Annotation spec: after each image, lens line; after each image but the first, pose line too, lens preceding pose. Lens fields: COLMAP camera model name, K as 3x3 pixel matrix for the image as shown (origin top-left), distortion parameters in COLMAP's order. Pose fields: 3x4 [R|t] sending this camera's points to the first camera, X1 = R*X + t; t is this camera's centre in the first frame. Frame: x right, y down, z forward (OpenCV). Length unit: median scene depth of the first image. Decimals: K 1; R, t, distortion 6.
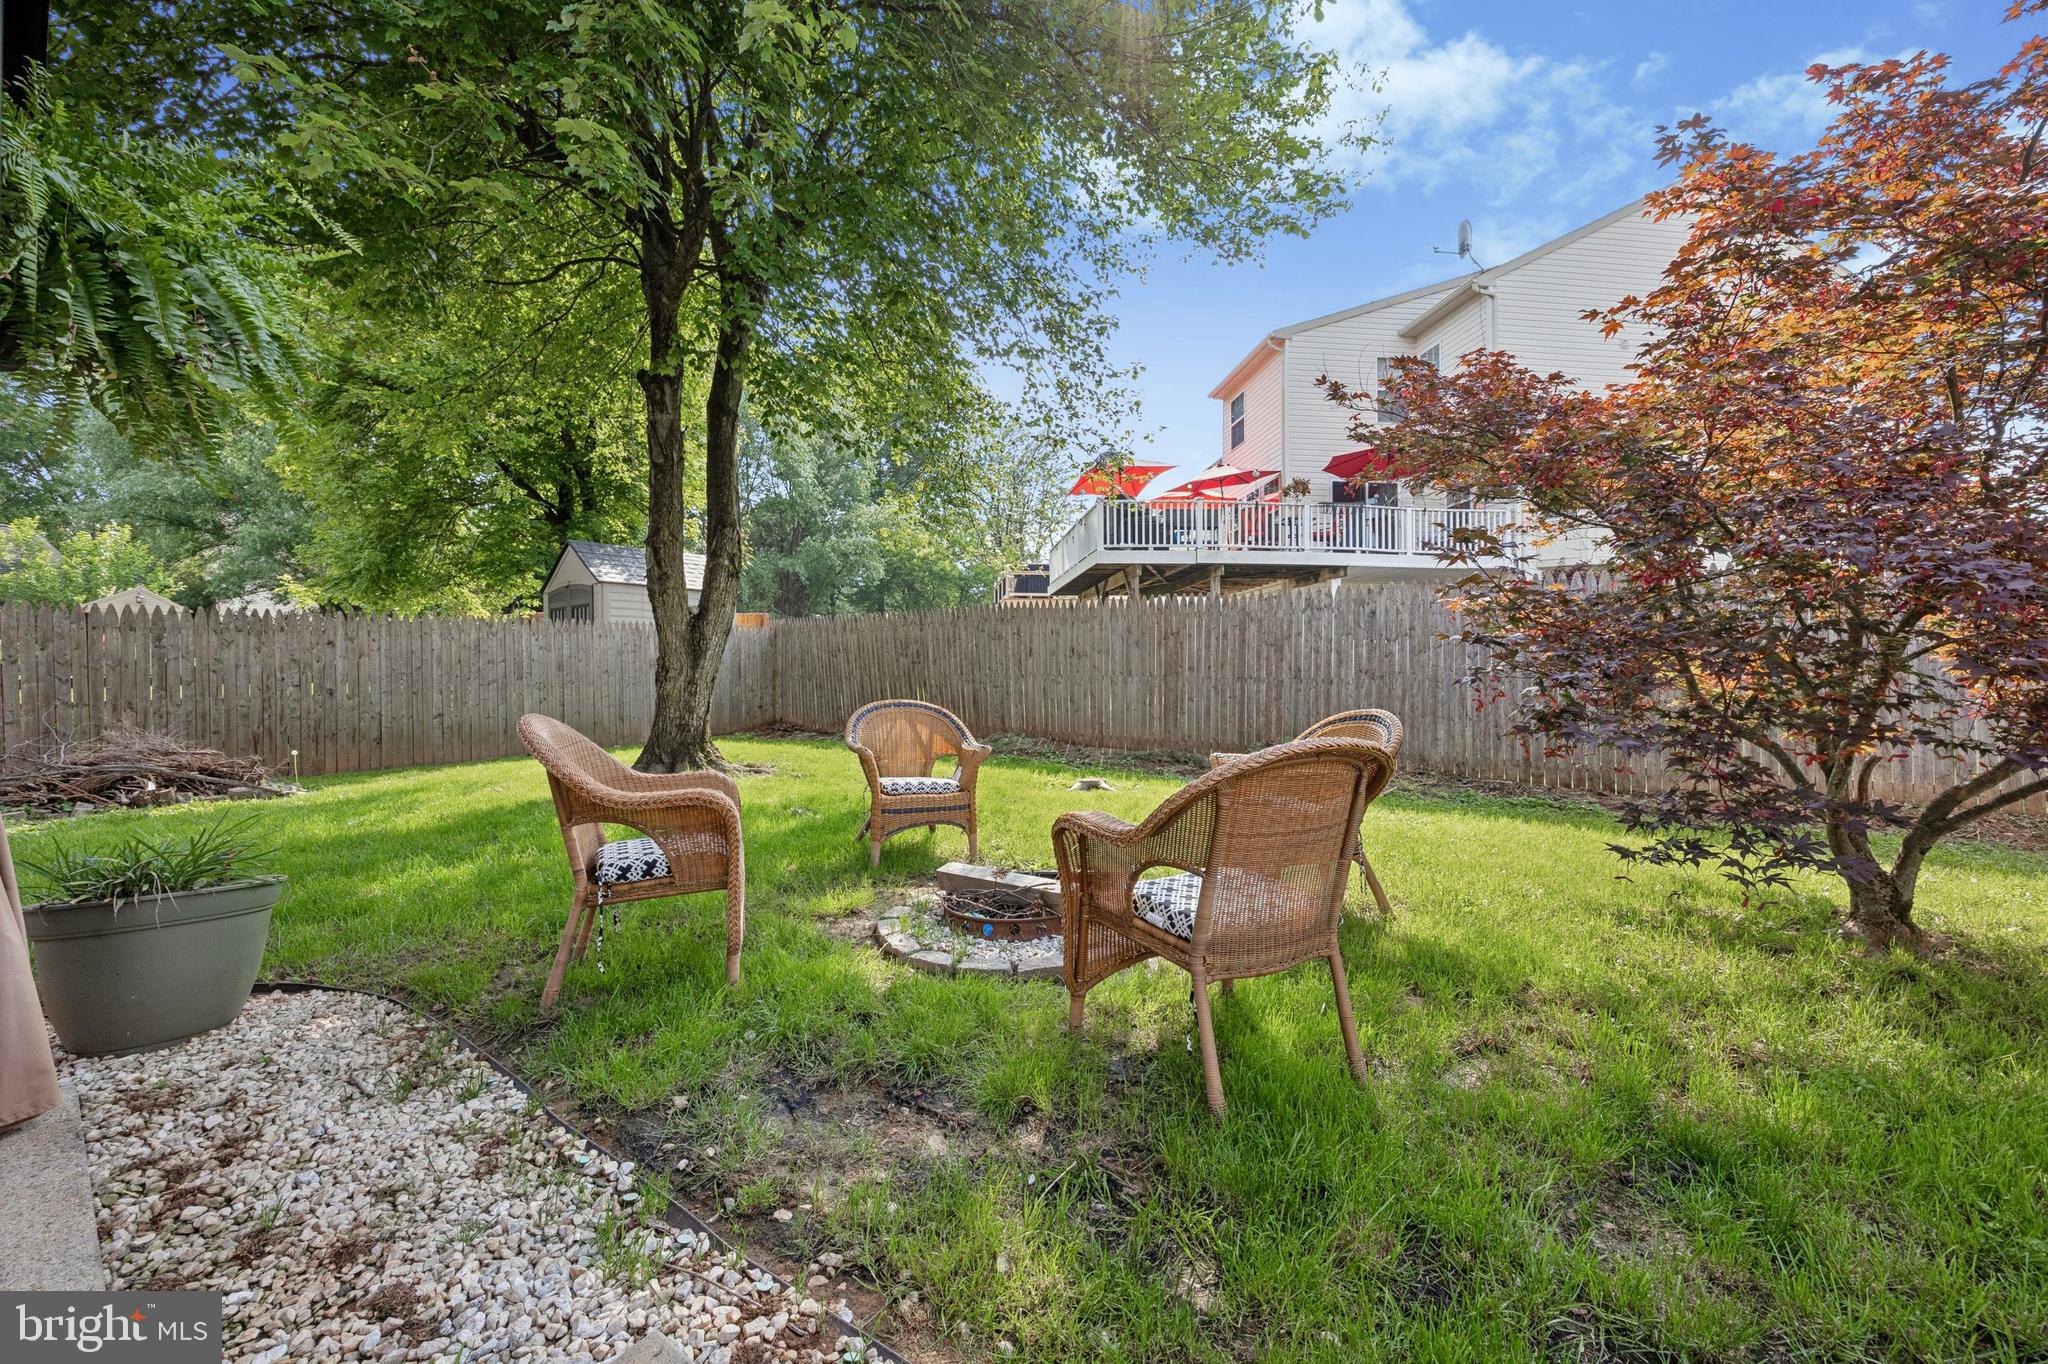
lens RADIAL K [[774.5, 0, 1028.9], [0, 774.5, 674.8], [0, 0, 1]] dist [-0.004253, -0.000460]
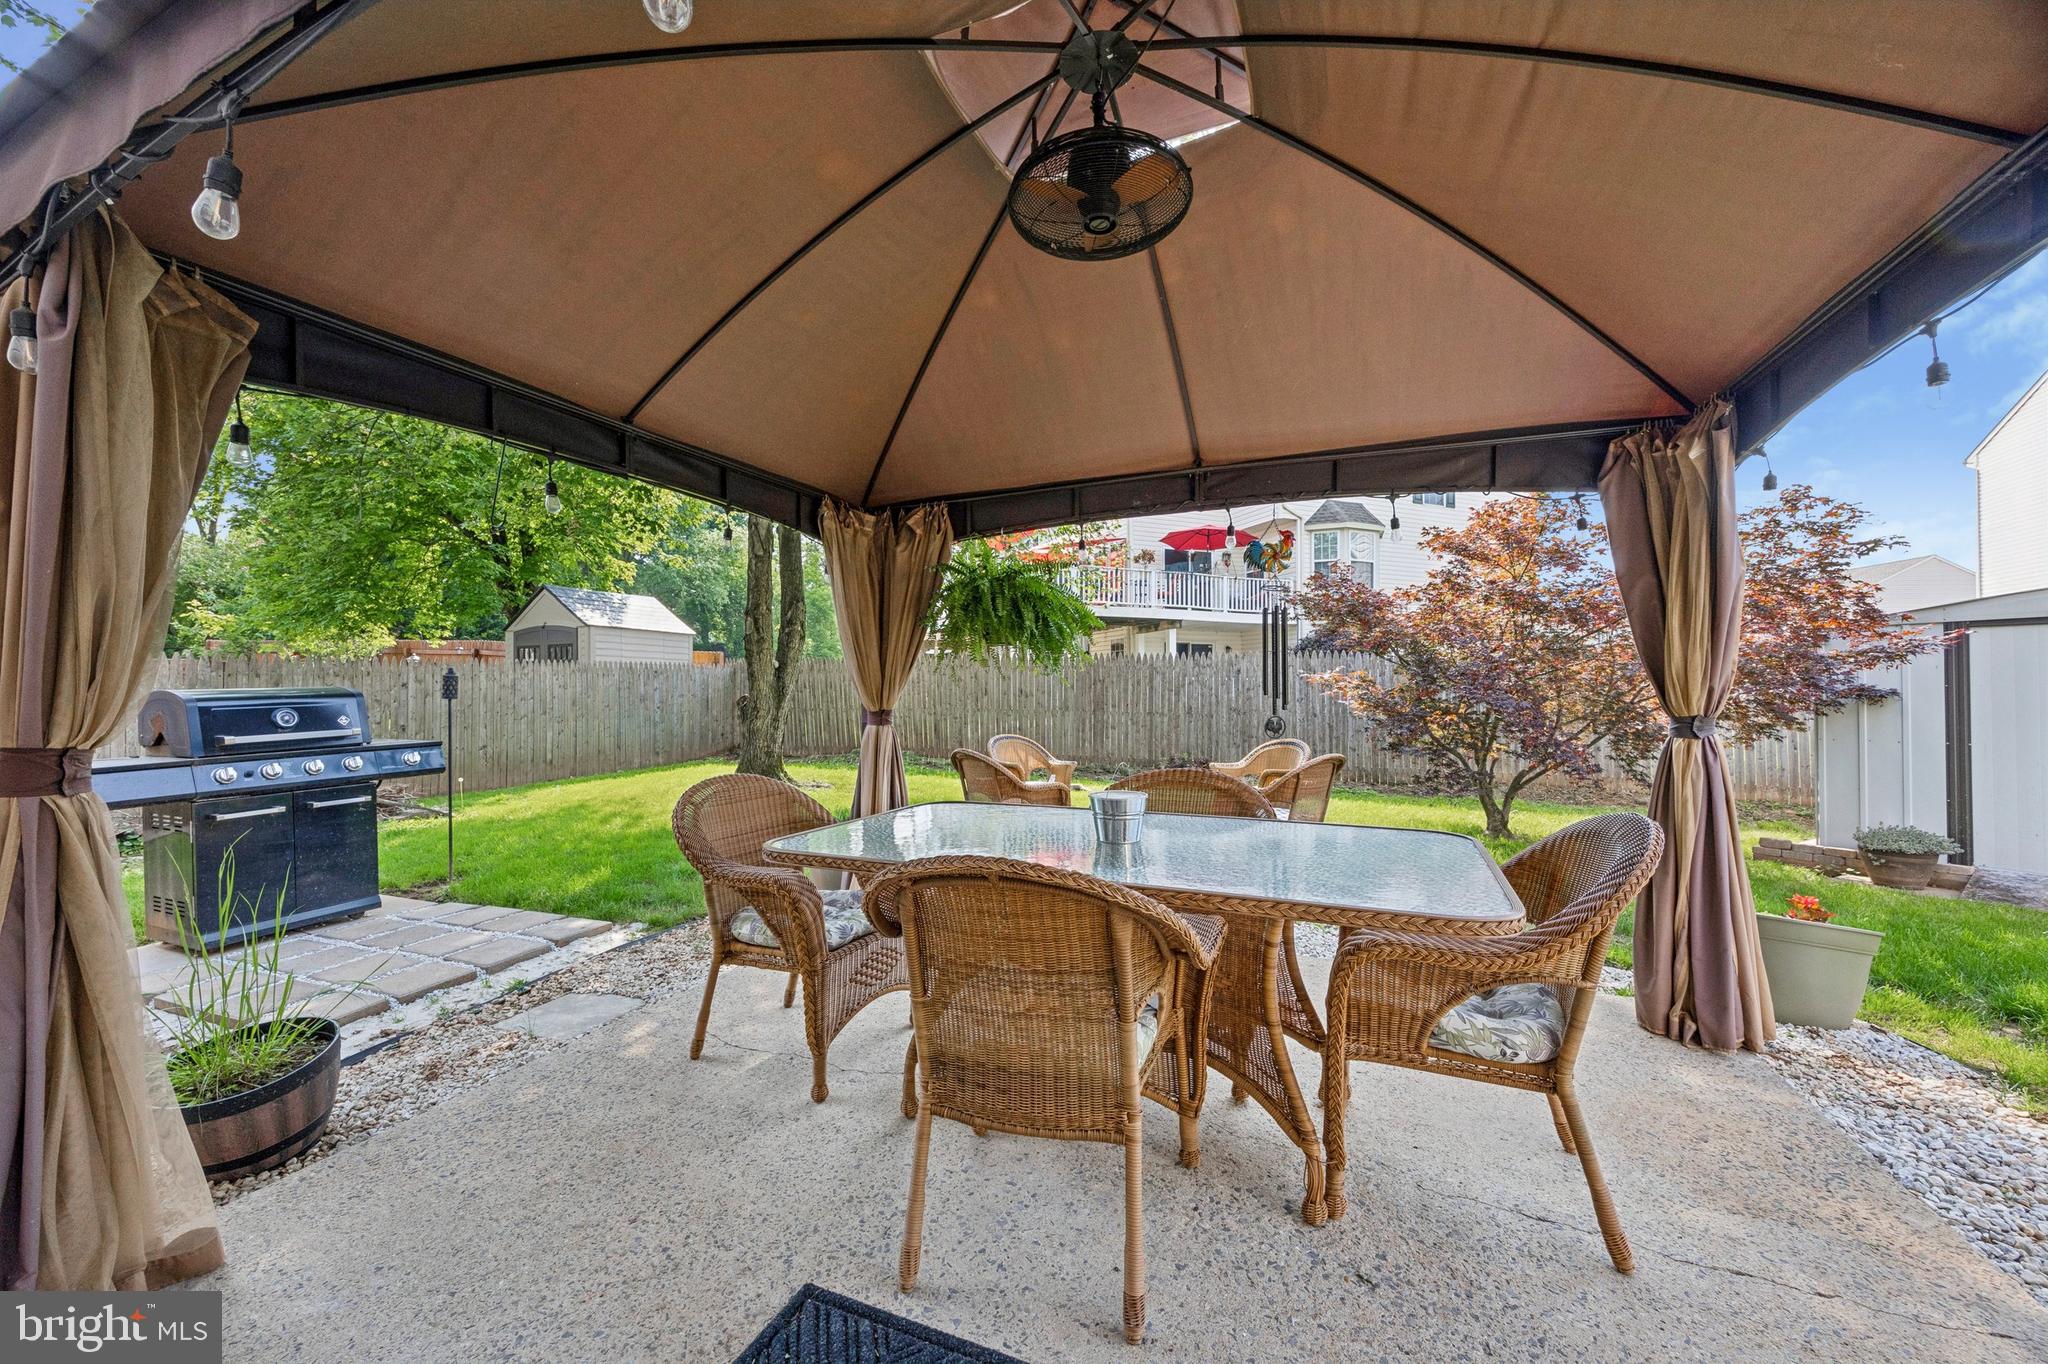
lens RADIAL K [[774.5, 0, 1023.3], [0, 774.5, 681.4], [0, 0, 1]] dist [-0.004253, -0.000460]
pose [[0.965718, 0.005884, 0.259525, -0.231071], [-0.001942, 0.999879, -0.015444, -0.022413], [-0.259584, 0.014410, 0.965613, -0.233158]]
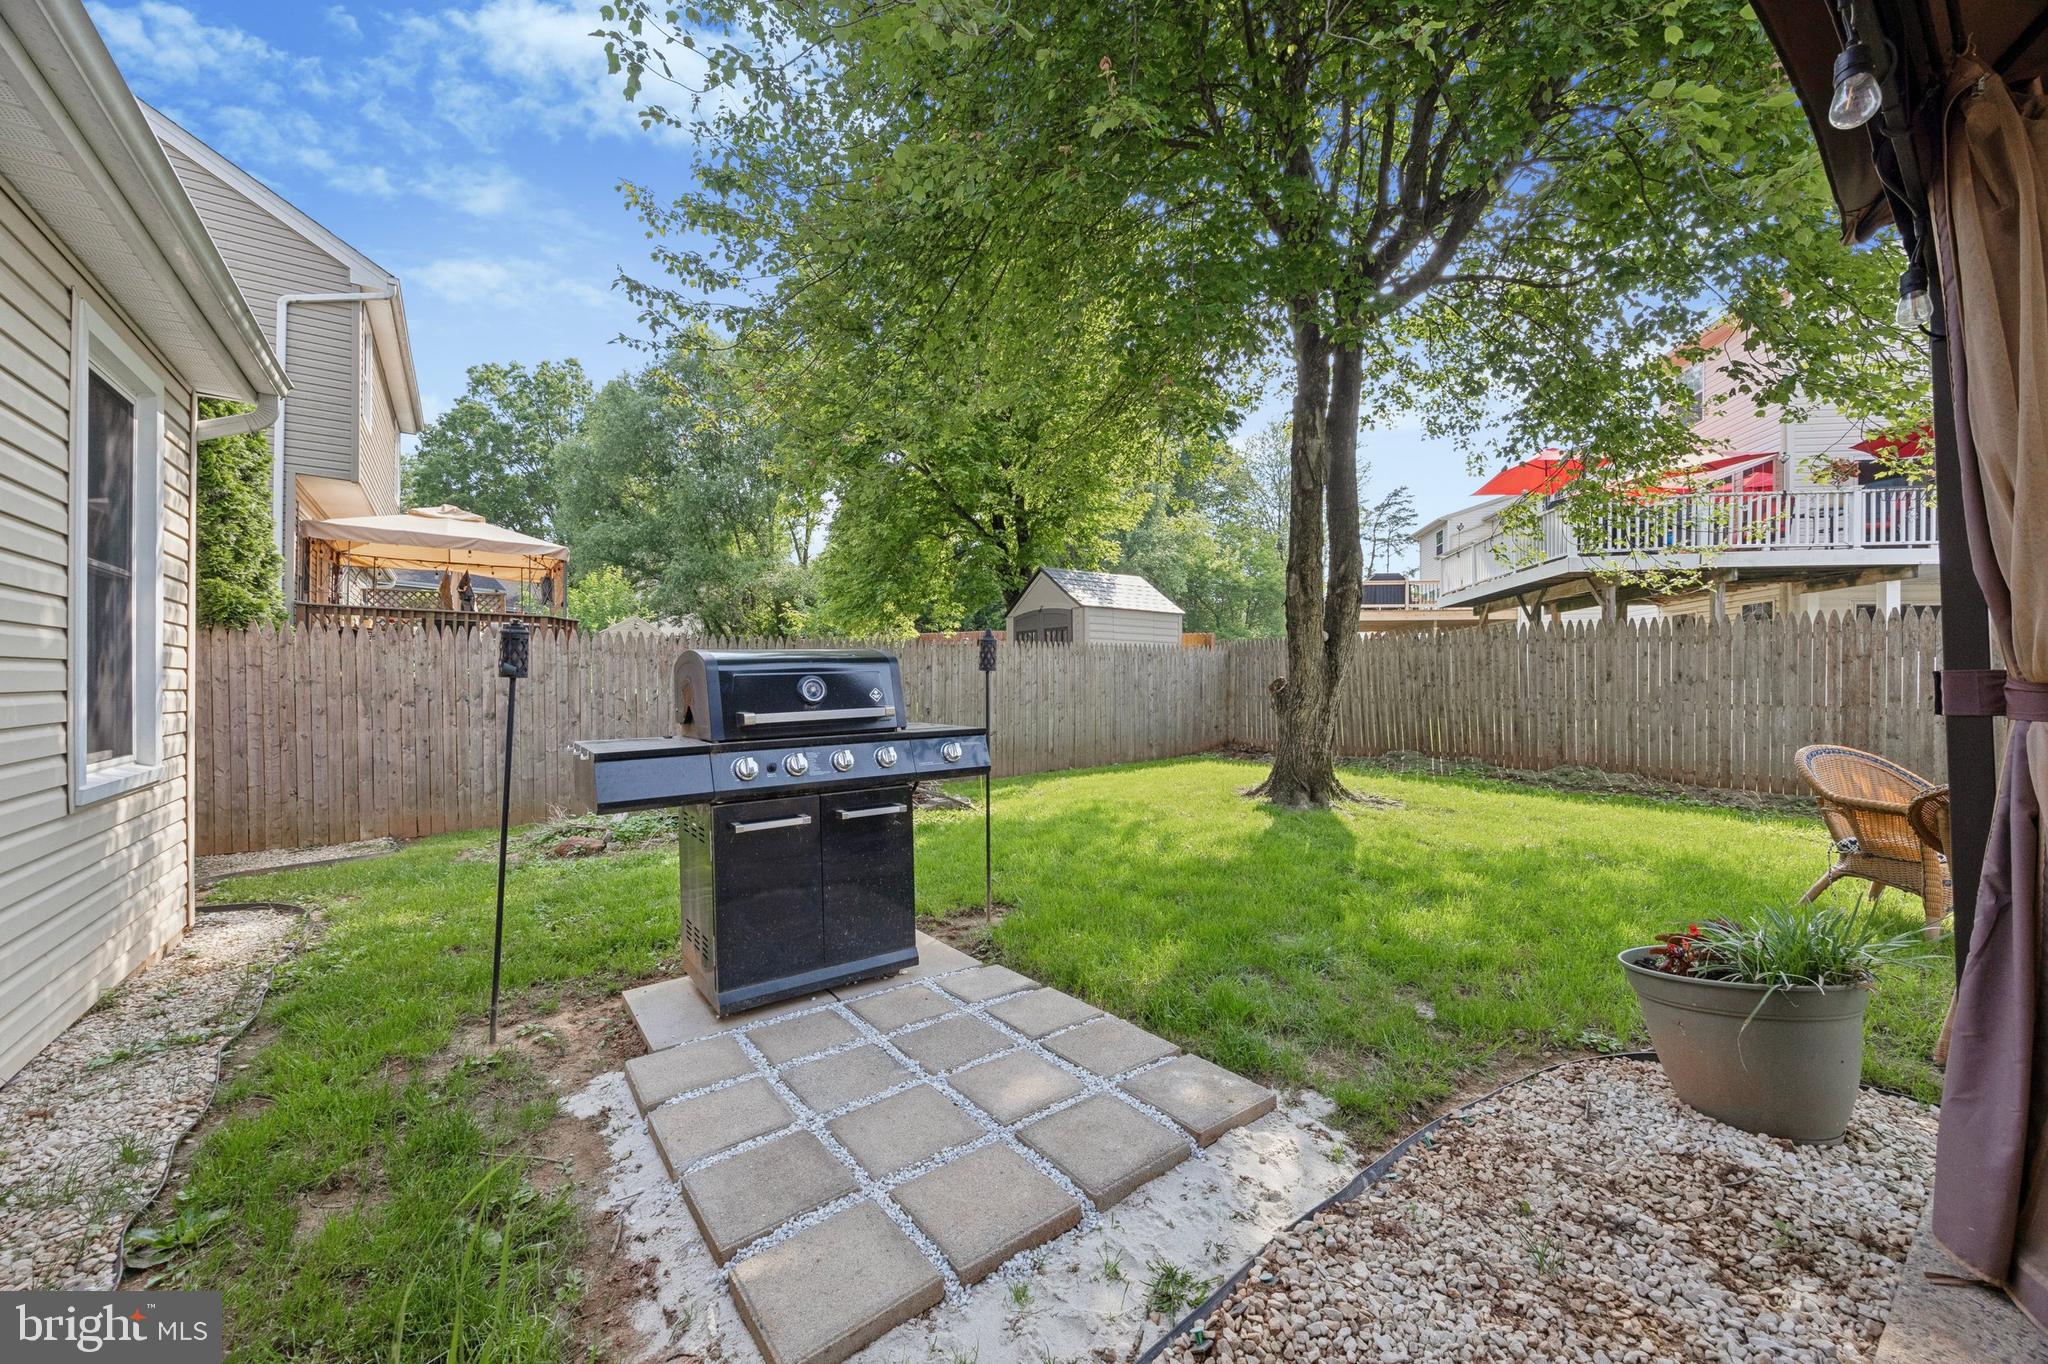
lens RADIAL K [[774.5, 0, 1018.9], [0, 774.5, 682.9], [0, 0, 1]] dist [-0.004253, -0.000460]
pose [[0.958751, 0.004876, -0.284206, -0.329164], [-0.005974, 0.999978, -0.002997, -0.012345], [0.284185, 0.004571, 0.958759, -0.027826]]
